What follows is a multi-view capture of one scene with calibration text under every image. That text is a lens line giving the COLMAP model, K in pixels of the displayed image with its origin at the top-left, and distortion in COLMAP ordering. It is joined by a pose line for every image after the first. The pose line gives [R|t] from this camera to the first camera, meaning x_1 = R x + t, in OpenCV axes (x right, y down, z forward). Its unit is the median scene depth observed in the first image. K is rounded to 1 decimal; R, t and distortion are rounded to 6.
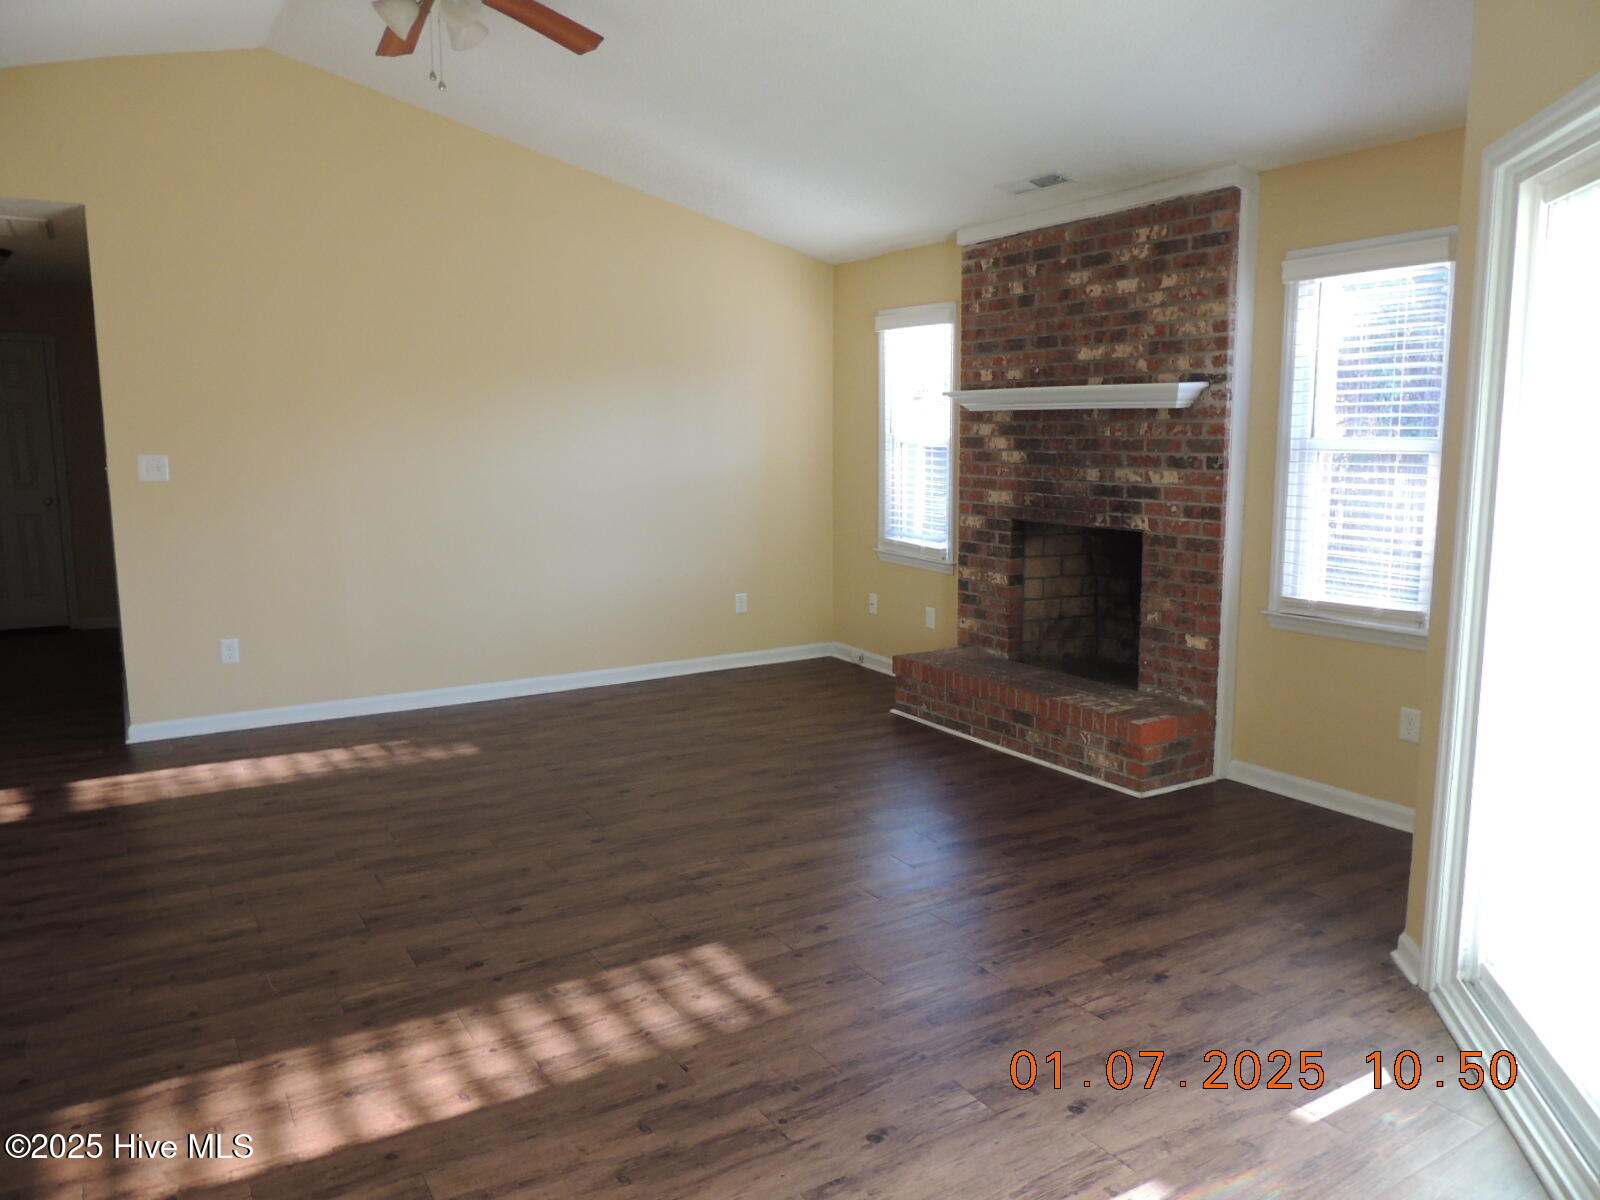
lens RADIAL K [[1141.2, 0, 806.4], [0, 1141.2, 593.8], [0, 0, 1]] dist [-0.009668, 0.006626]
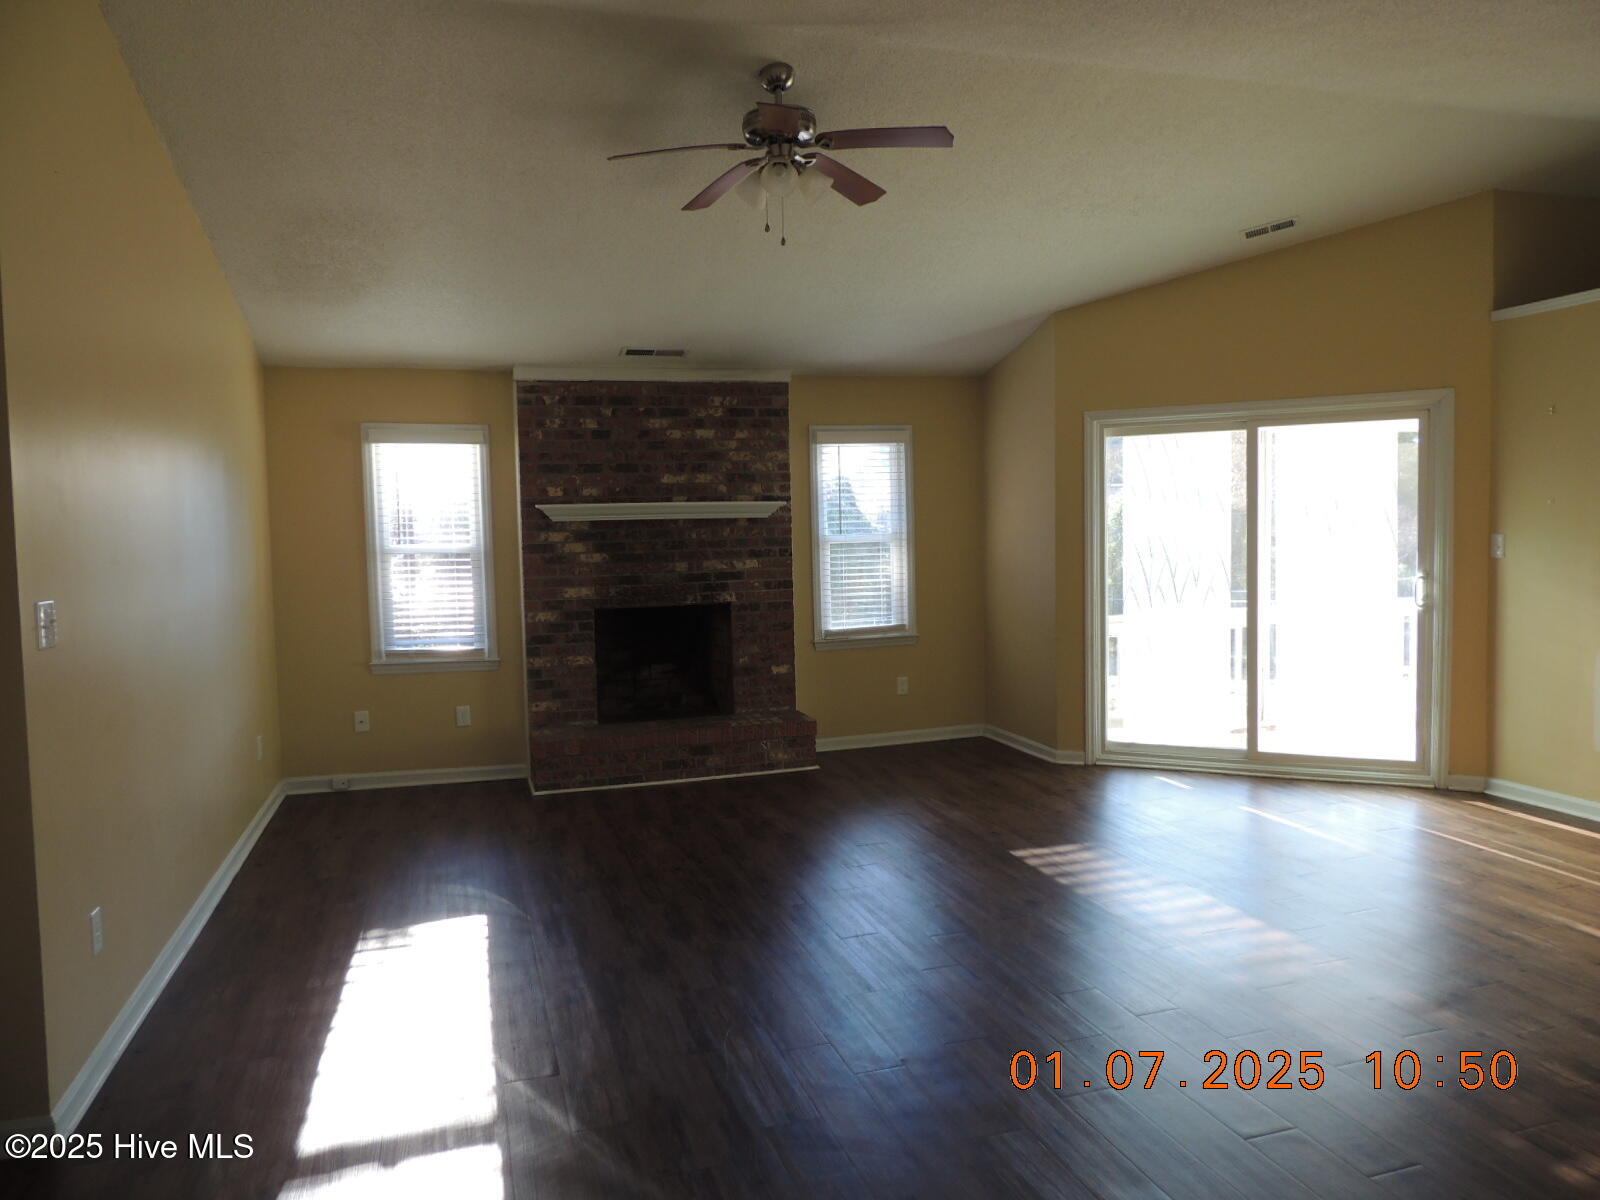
lens RADIAL K [[1141.2, 0, 805.0], [0, 1141.2, 601.5], [0, 0, 1]] dist [-0.009668, 0.006626]
pose [[0.258507, -0.065590, 0.963780, -1.057774], [0.162596, 0.986412, 0.023518, -0.073551], [-0.952227, 0.150627, 0.265659, 0.518084]]
